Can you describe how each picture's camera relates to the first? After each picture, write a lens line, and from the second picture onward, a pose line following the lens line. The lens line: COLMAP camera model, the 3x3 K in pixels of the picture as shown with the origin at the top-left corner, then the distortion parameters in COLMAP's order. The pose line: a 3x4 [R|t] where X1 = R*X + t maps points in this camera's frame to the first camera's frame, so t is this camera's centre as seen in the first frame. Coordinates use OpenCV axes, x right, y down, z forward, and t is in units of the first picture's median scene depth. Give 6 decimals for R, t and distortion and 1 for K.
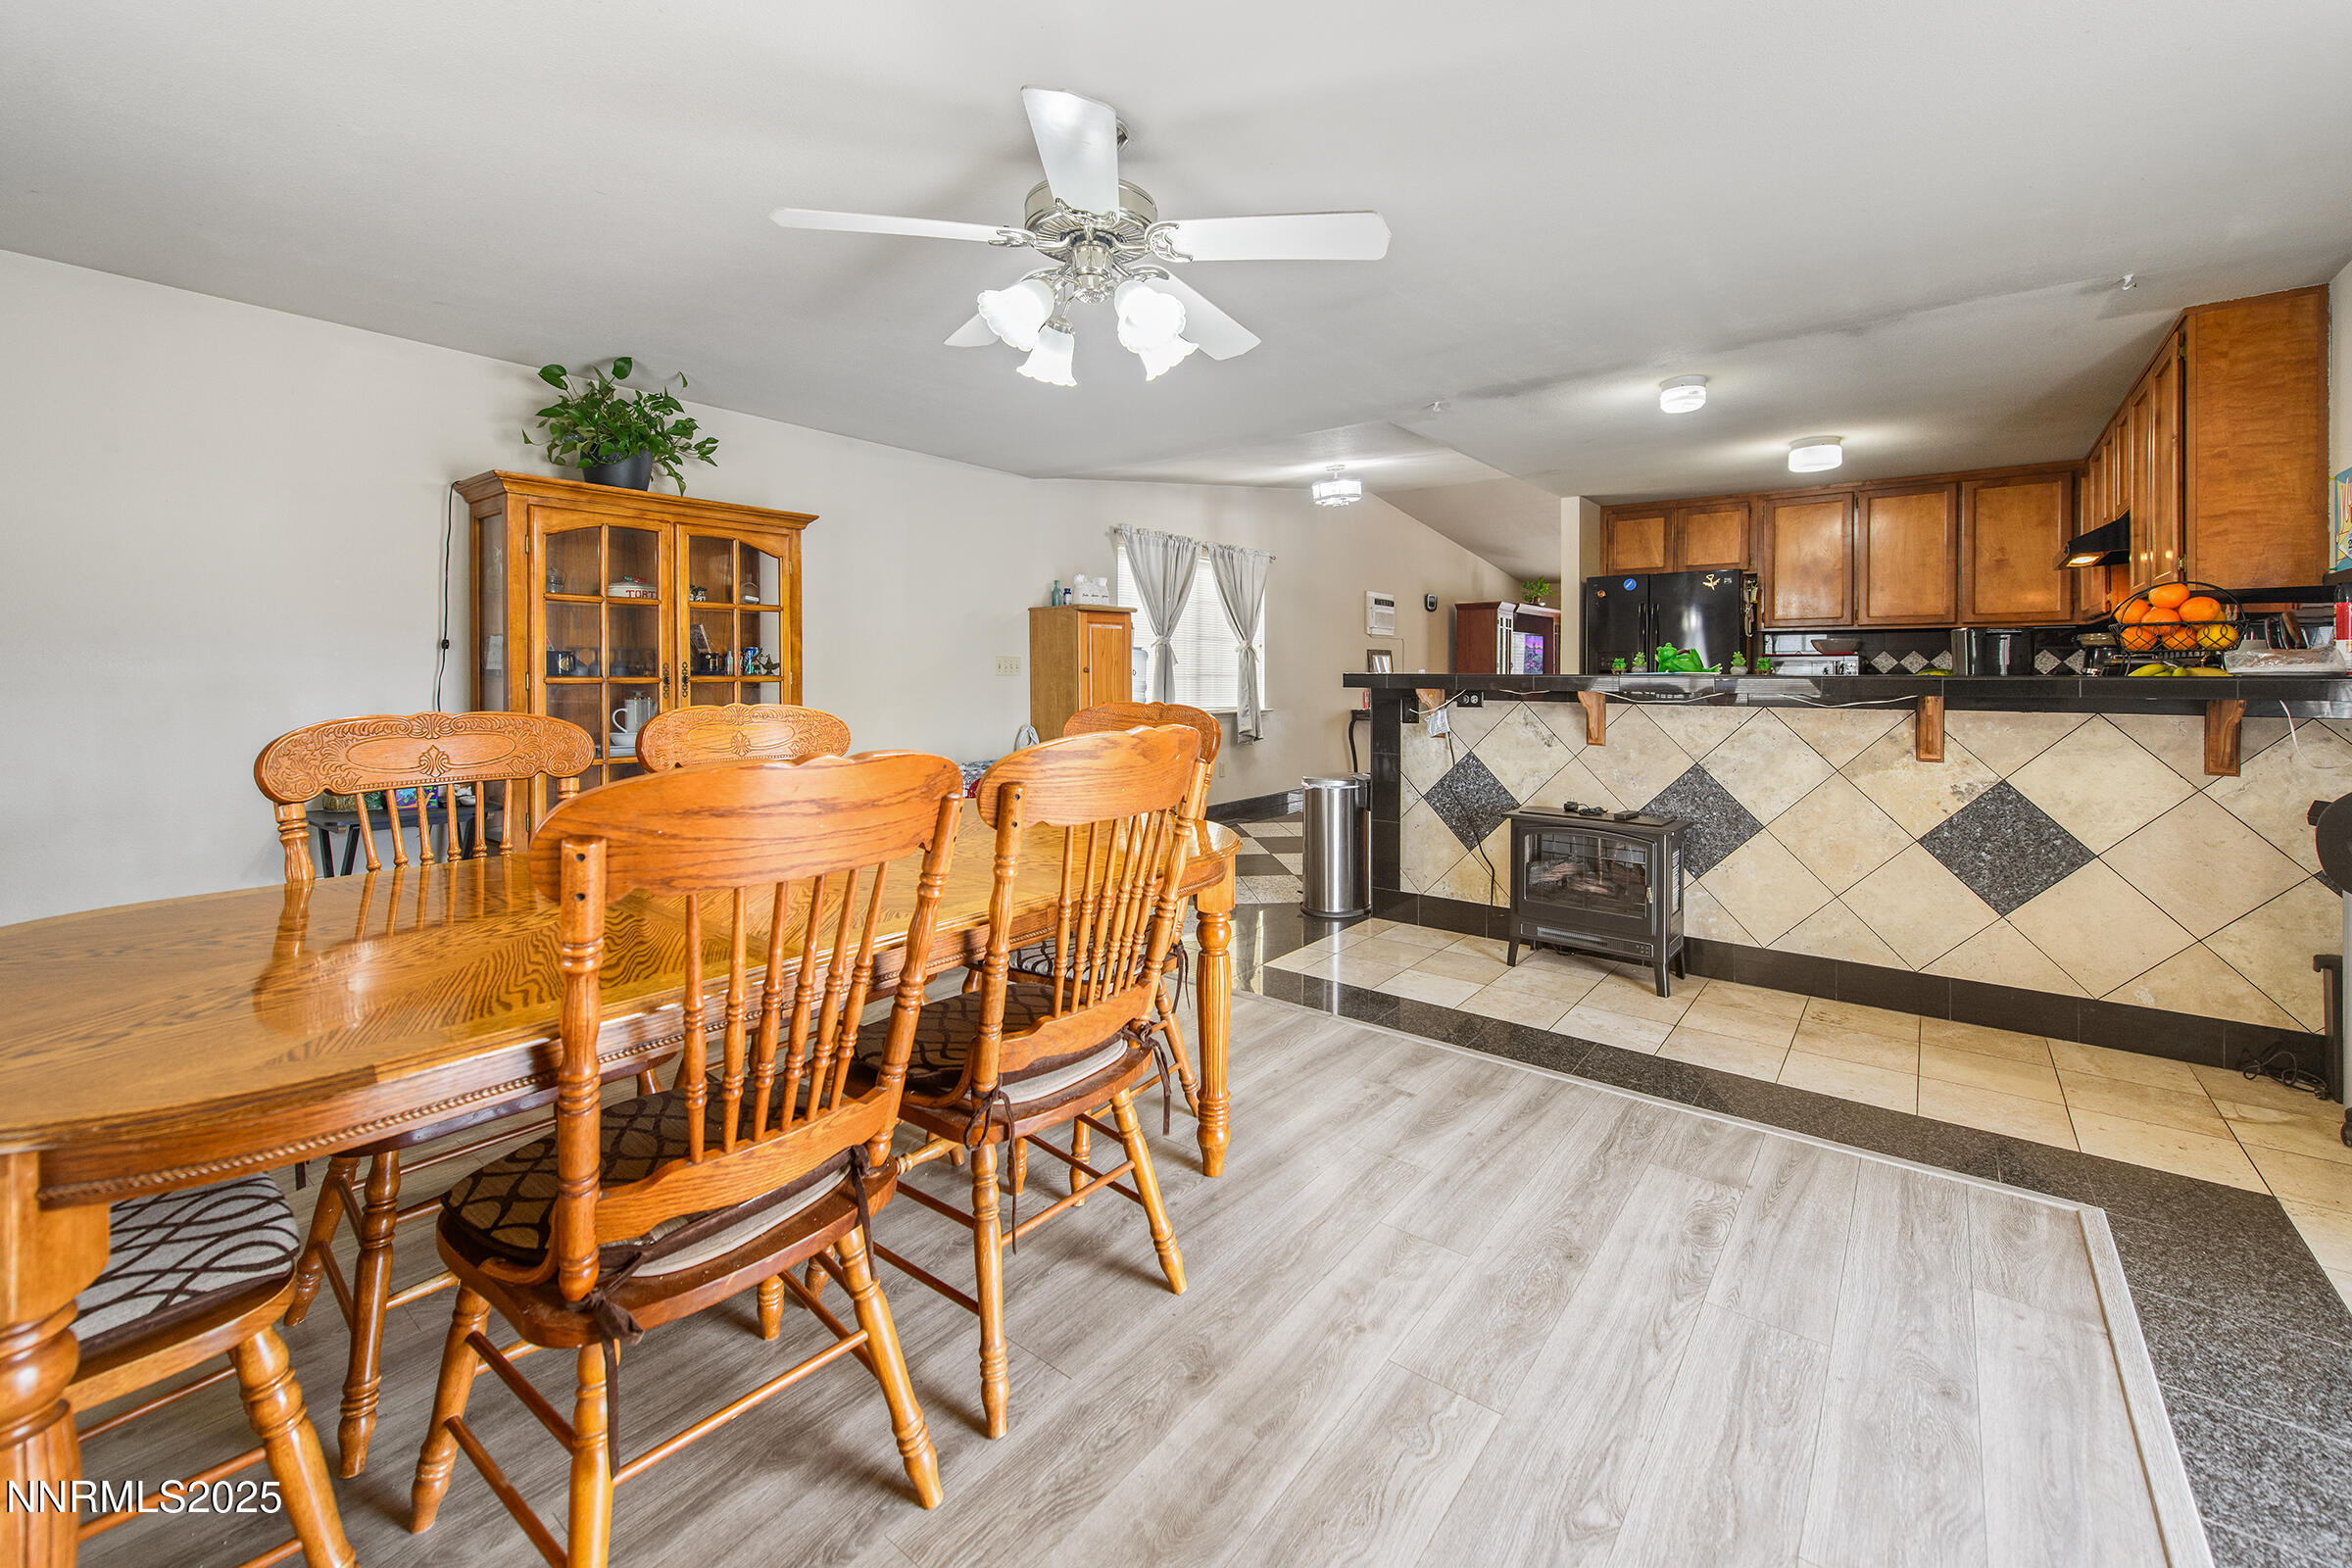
lens RADIAL K [[938.6, 0, 1215.0], [0, 938.6, 678.4], [0, 0, 1]] dist [0.000957, 0.000025]
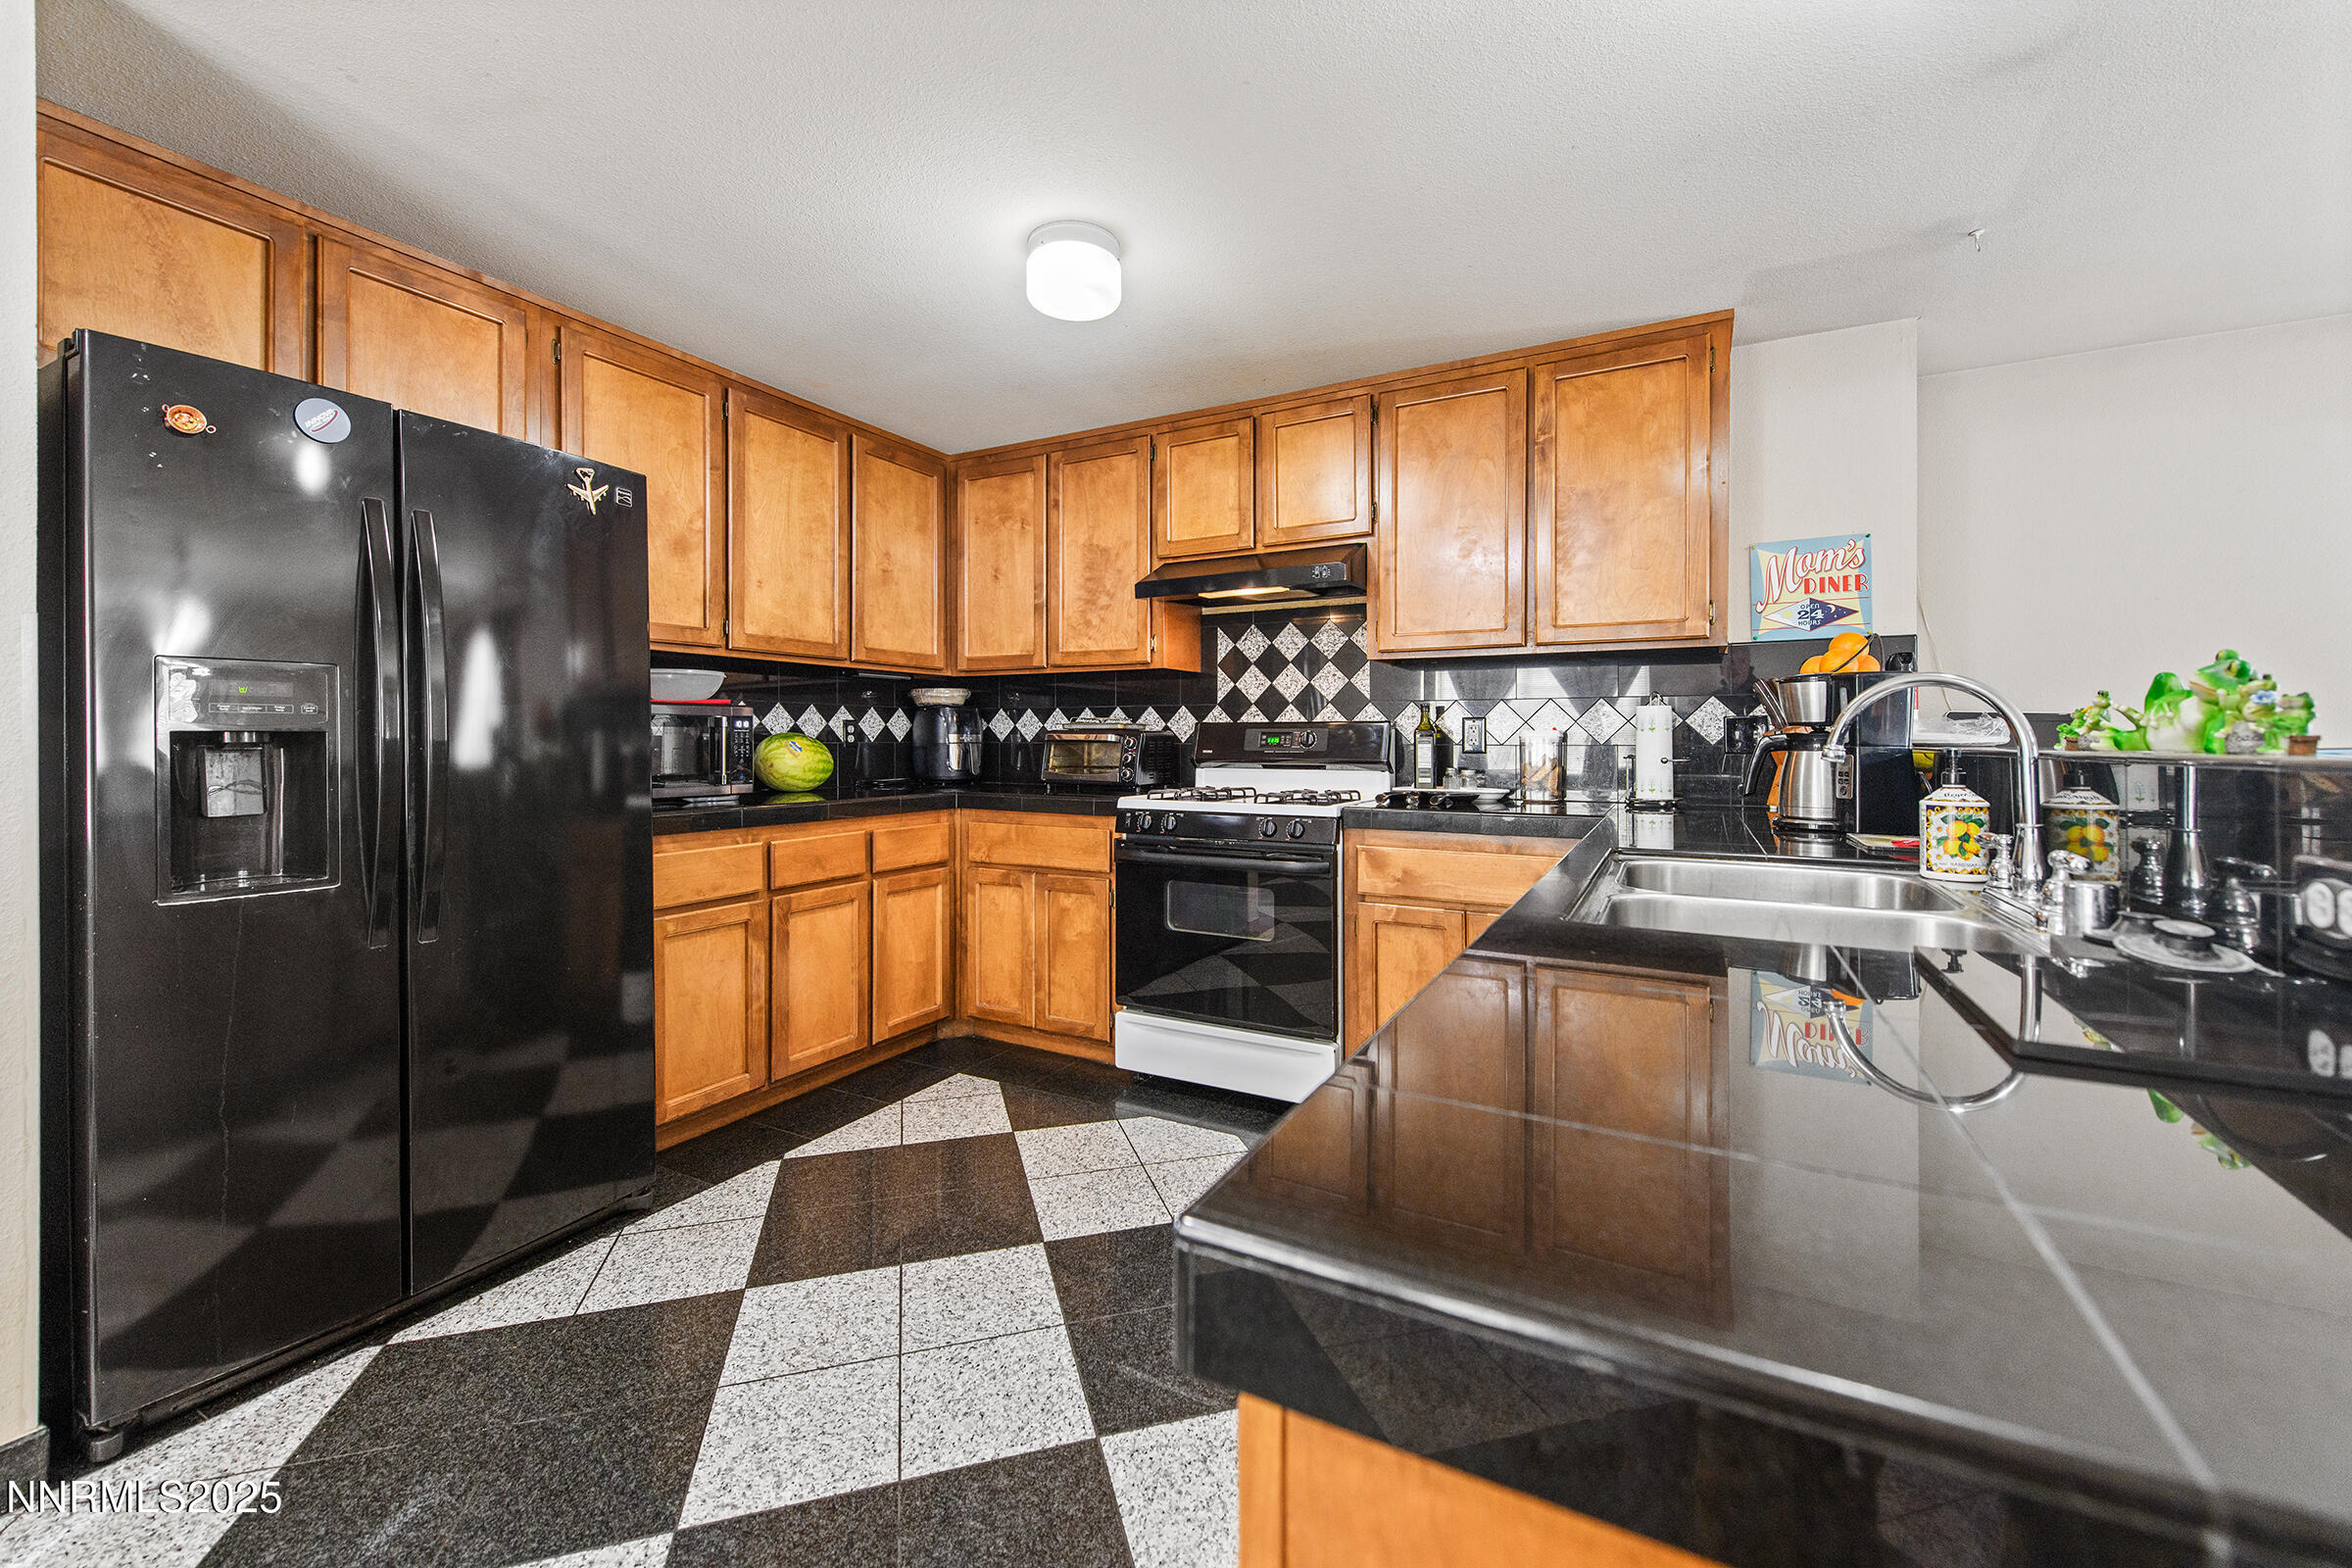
lens RADIAL K [[930.9, 0, 1191.0], [0, 930.9, 740.0], [0, 0, 1]] dist [0.011976, -0.002438]
pose [[-0.149585, -0.002730, 0.988745, 0.205925], [0.002526, 0.999992, 0.003143, -0.010452], [-0.988746, 0.002968, -0.149577, 1.194394]]
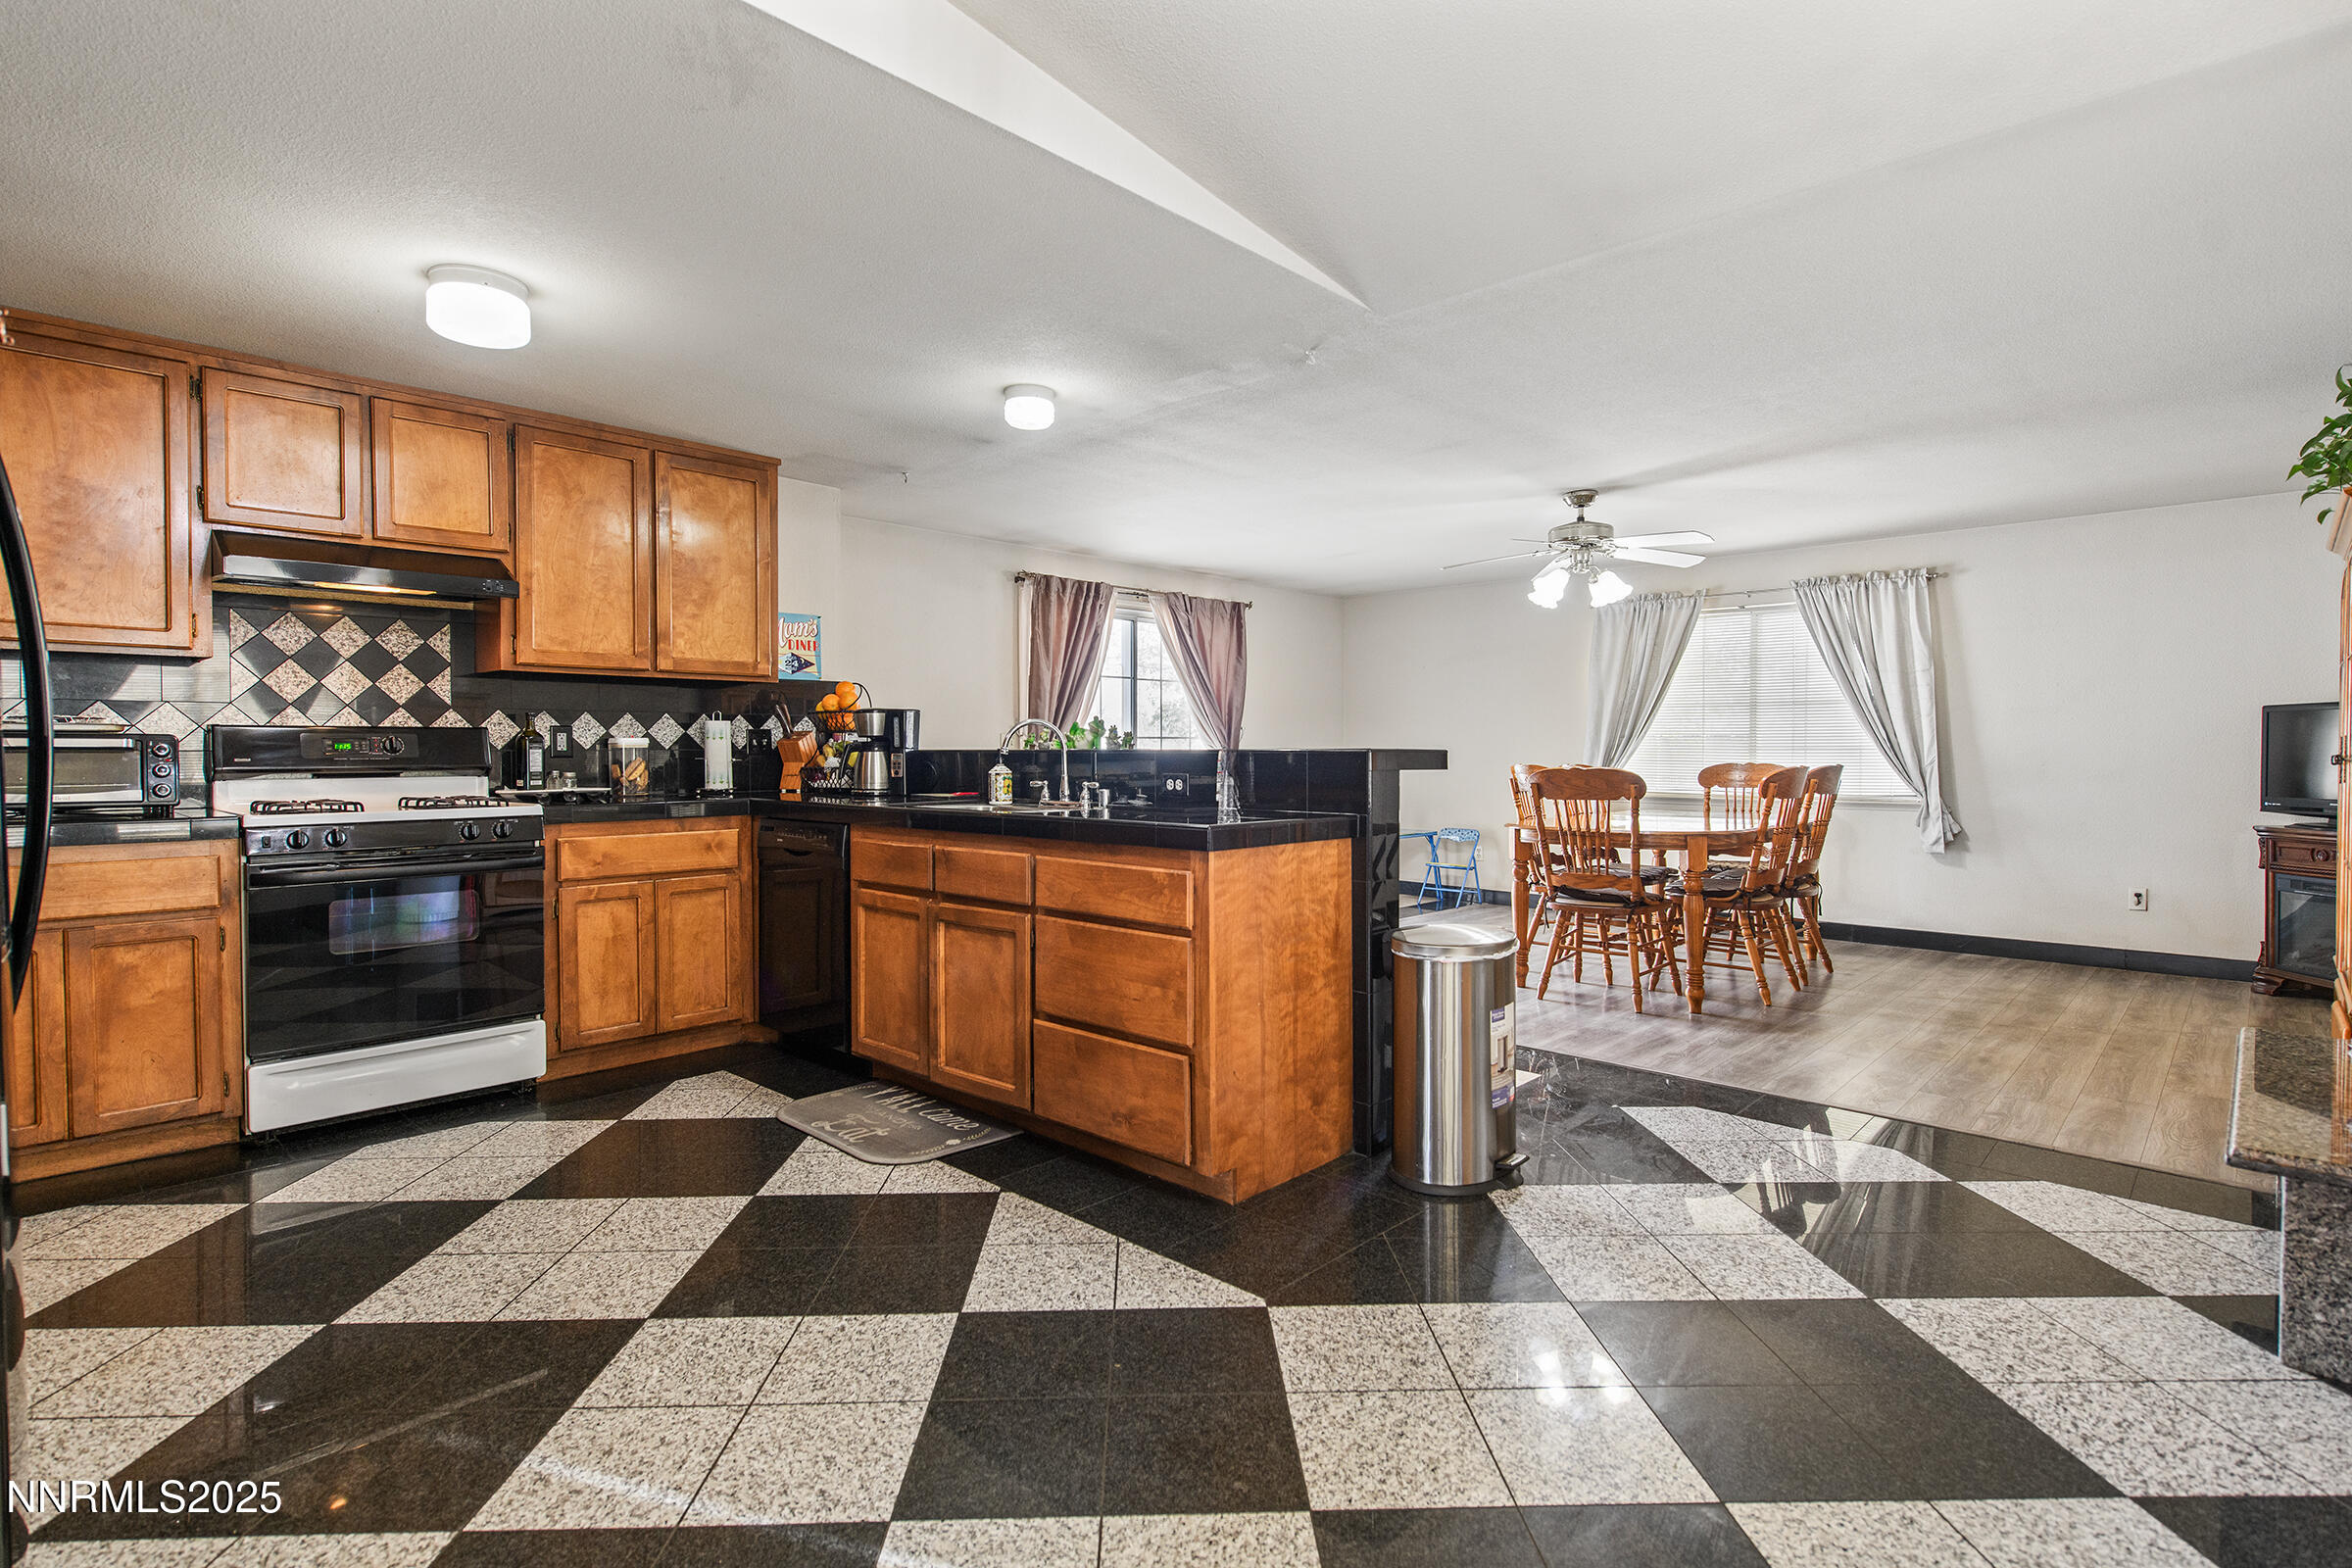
lens RADIAL K [[1170.4, 0, 1203.4], [0, 1170.4, 774.1], [0, 0, 1]] dist [0.000414, -0.003262]
pose [[-0.996185, -0.002181, 0.087235, 0.243638], [0.000117, 0.999653, 0.026329, -0.009832], [-0.087263, 0.026239, -0.995840, 1.885158]]
